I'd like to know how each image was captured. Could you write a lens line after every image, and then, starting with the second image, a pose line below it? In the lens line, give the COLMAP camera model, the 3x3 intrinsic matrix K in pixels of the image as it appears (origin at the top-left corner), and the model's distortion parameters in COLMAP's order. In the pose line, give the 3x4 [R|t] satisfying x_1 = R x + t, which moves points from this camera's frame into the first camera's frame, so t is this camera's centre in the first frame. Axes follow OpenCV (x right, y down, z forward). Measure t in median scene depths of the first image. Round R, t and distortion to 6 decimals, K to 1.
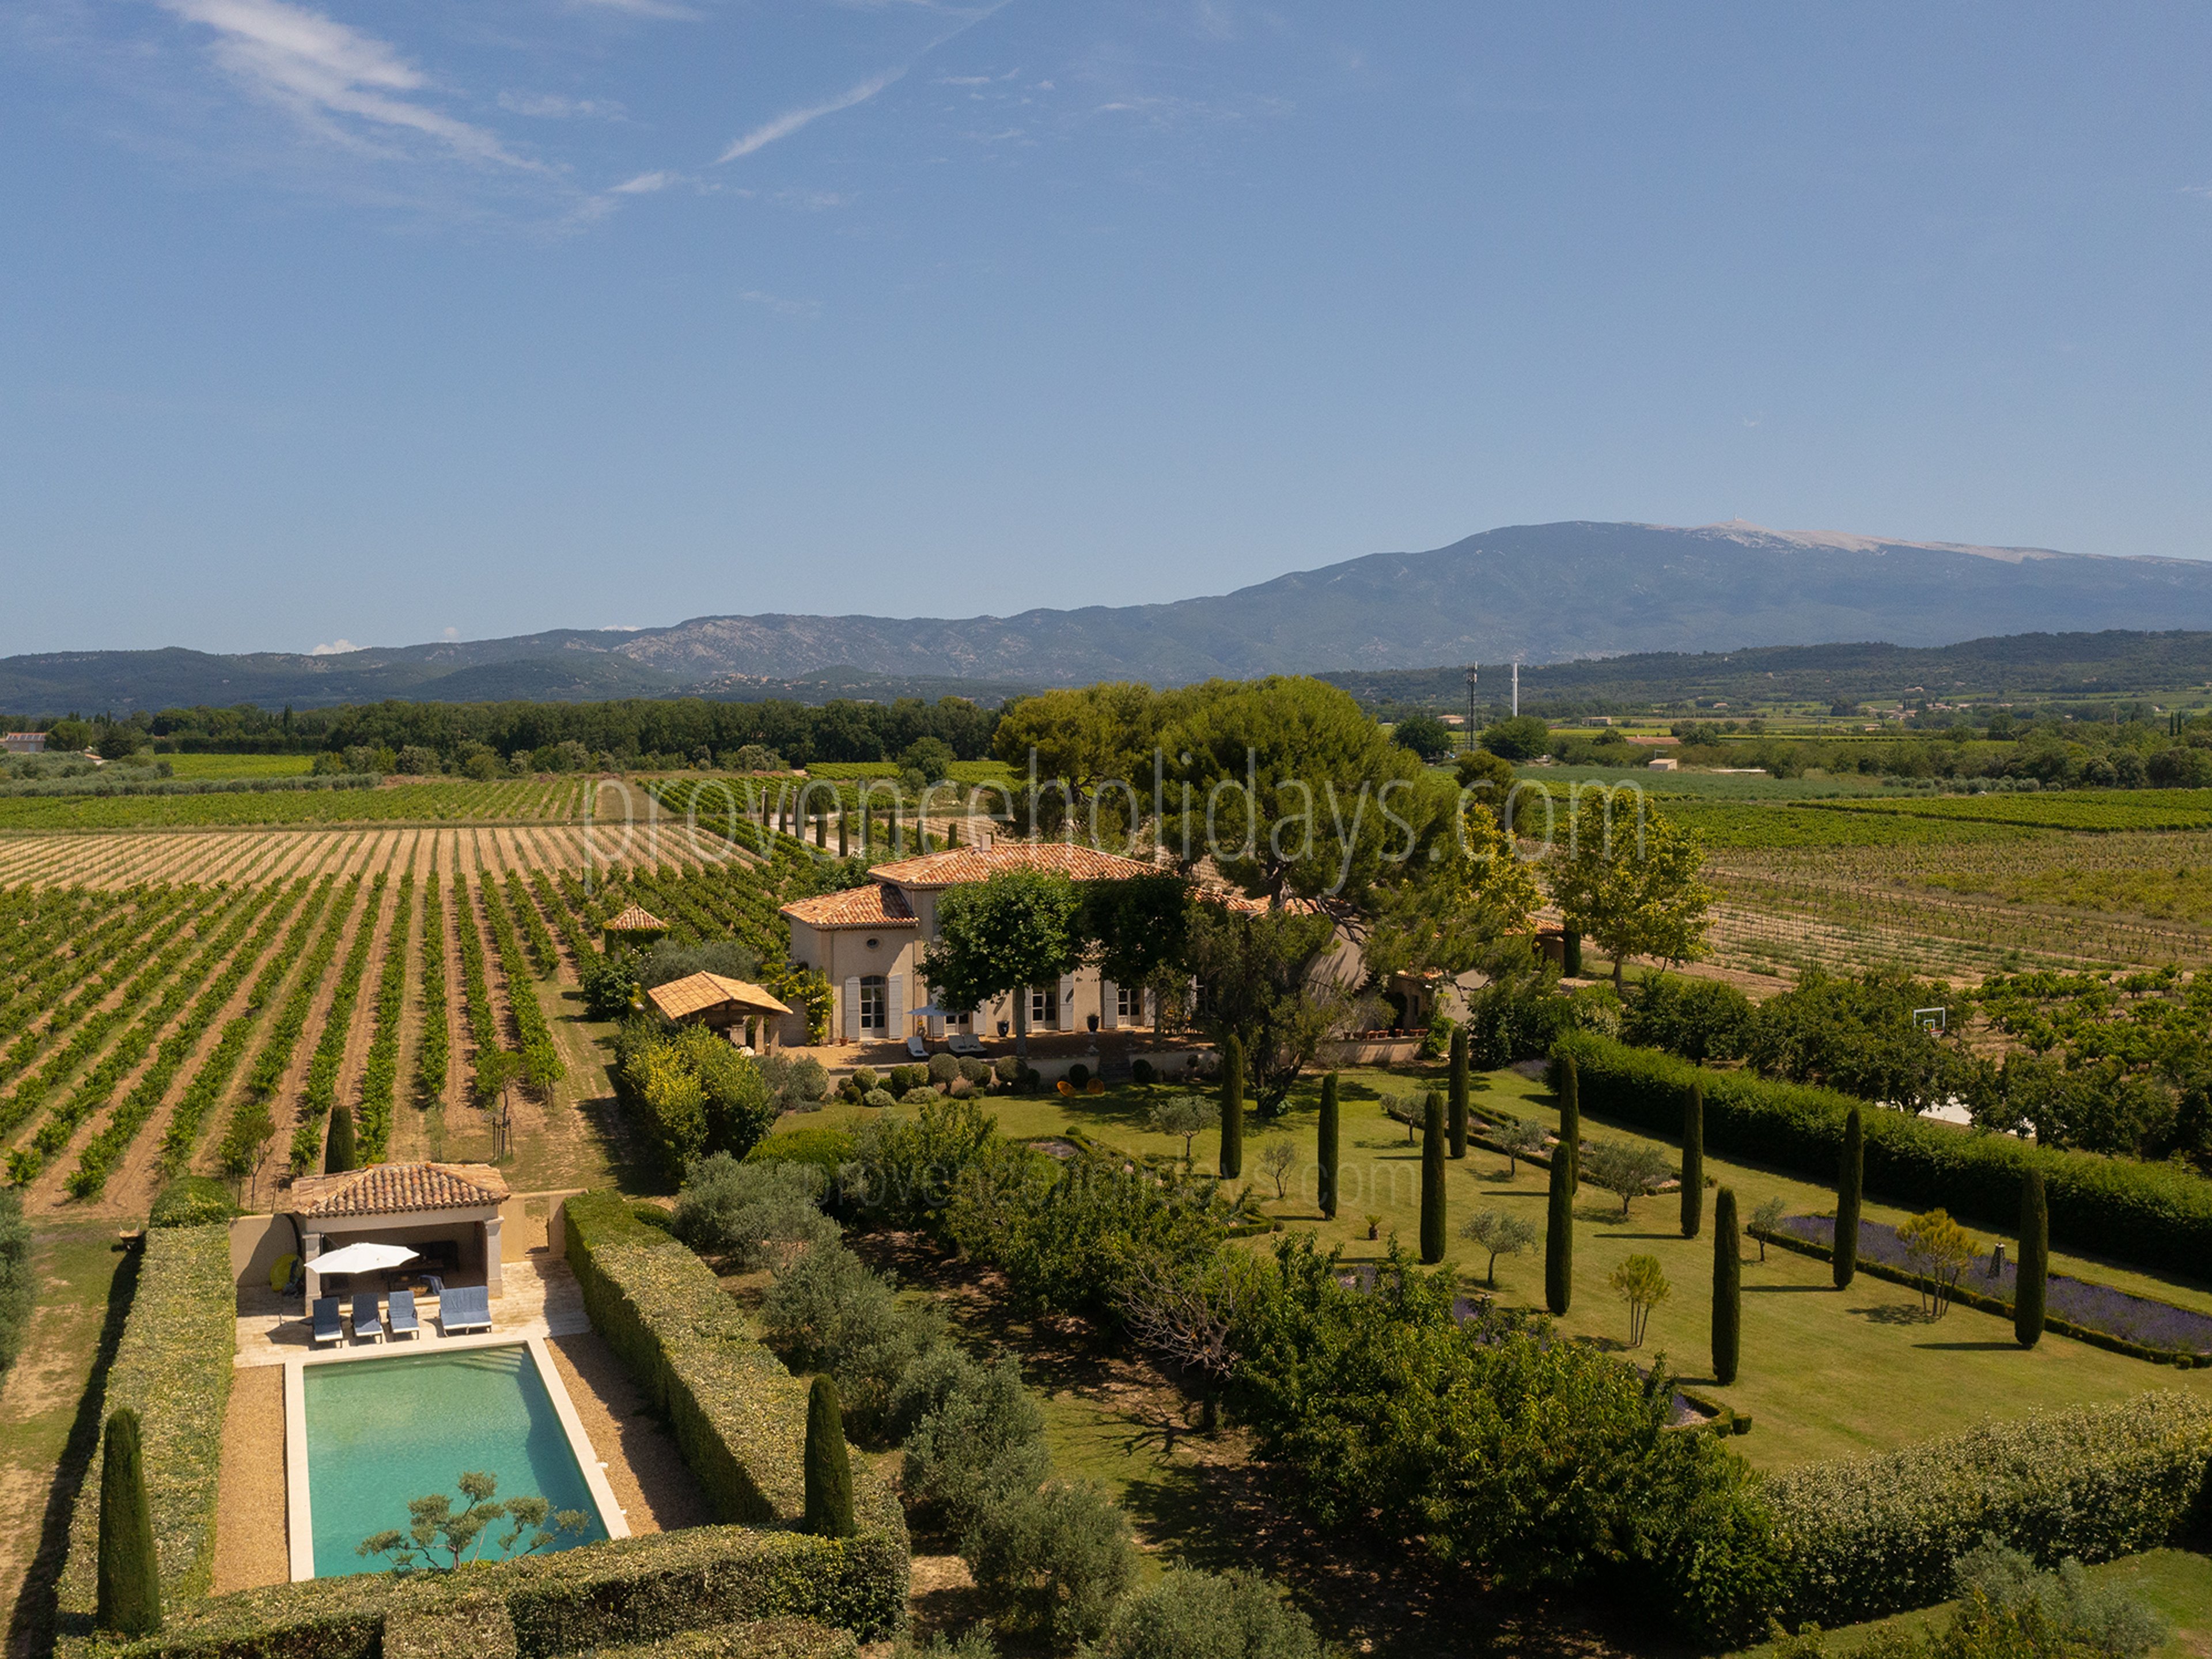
lens RADIAL K [[2092.7, 0, 1106.0], [0, 2092.7, 829.5], [0, 0, 1]] dist [-0.024892, -0.025913]
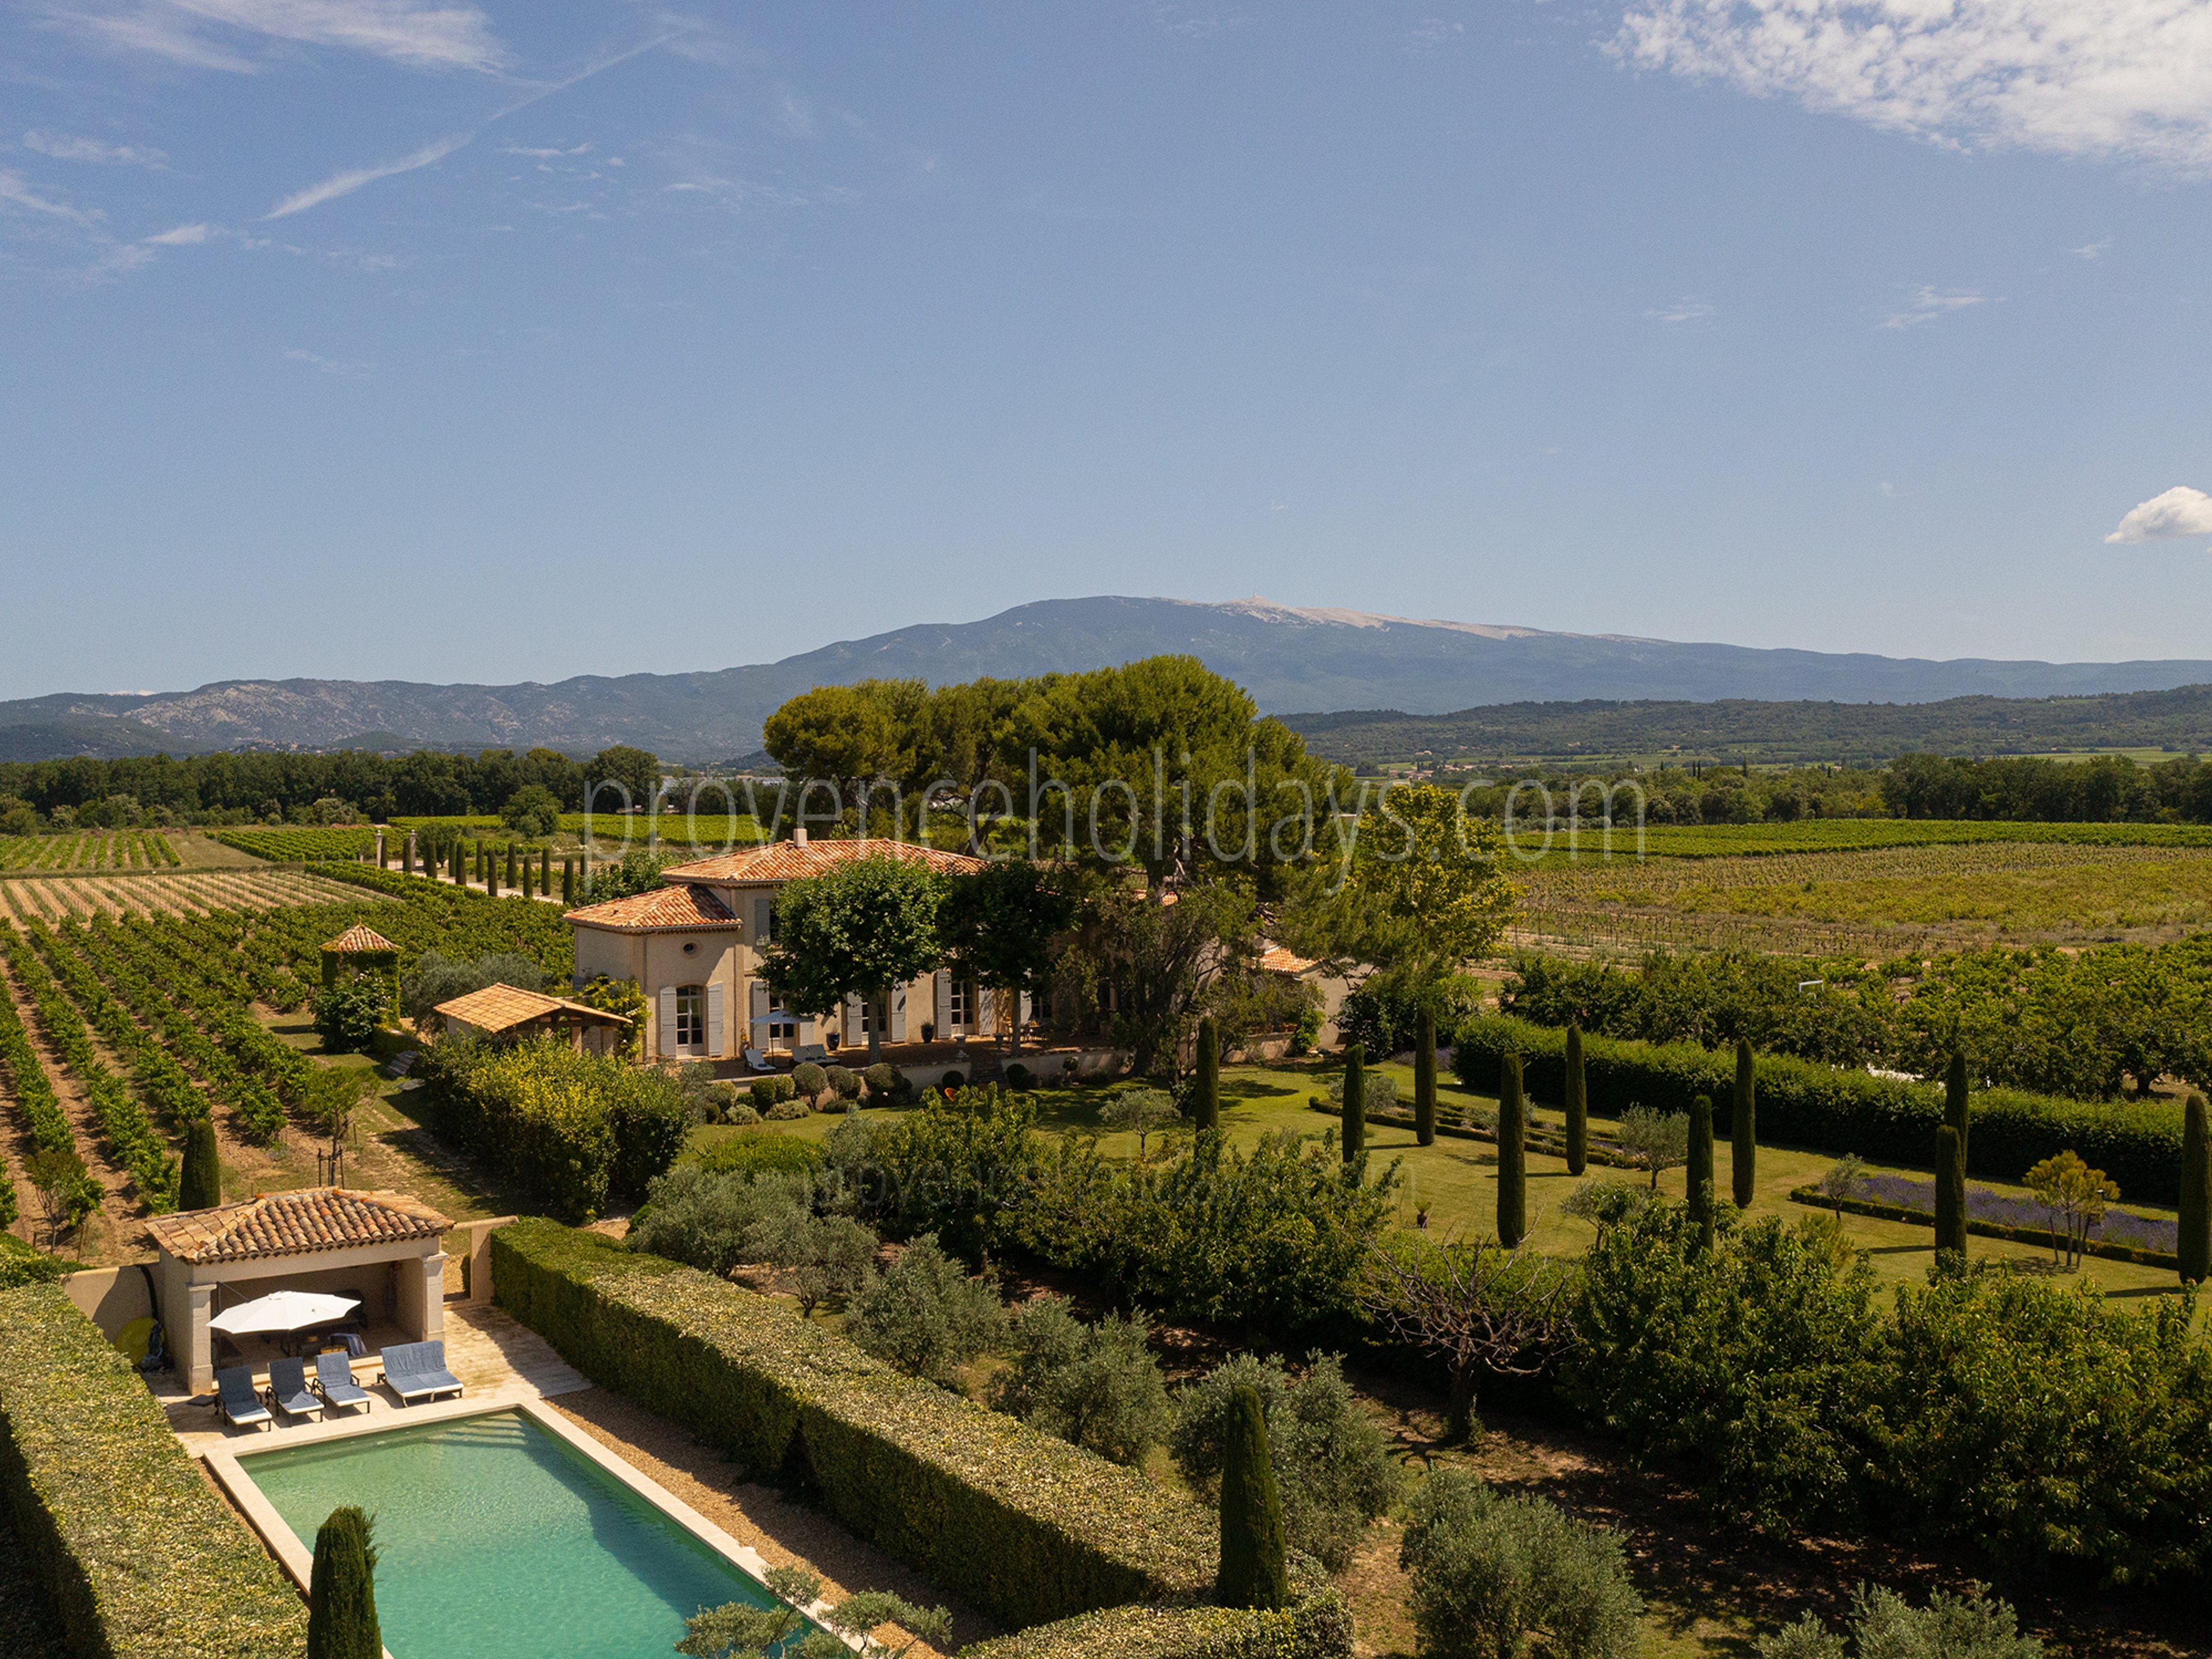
lens RADIAL K [[2016.9, 0, 1095.4], [0, 2016.9, 688.3], [0, 0, 1]] dist [0.001375, -0.007260]
pose [[0.975221, 0.007219, 0.221115, -0.130182], [0.015461, 0.994800, -0.100668, 0.031896], [-0.220692, 0.101592, 0.970038, 0.105780]]
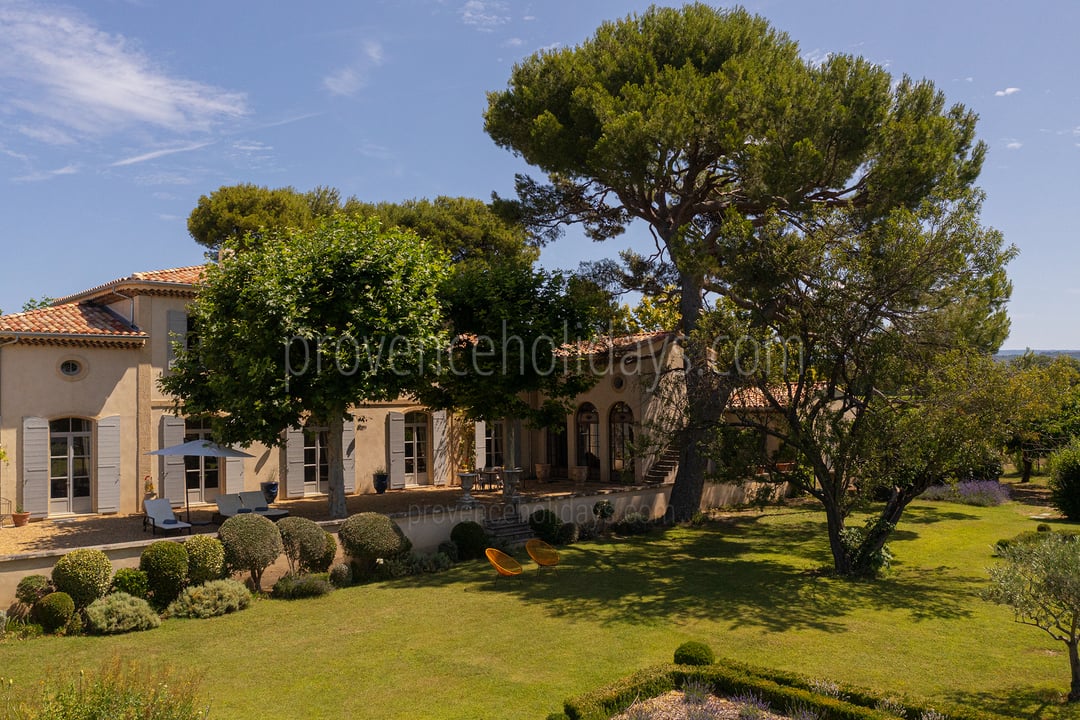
lens RADIAL K [[896.0, 0, 540.0], [0, 896.0, 360.0], [0, 0, 1]] dist [-0.008404, -0.002781]
pose [[0.911382, 0.012549, 0.411370, -0.090171], [0.028545, 0.995201, -0.093599, 0.079861], [-0.410570, 0.097047, 0.906650, 0.661879]]
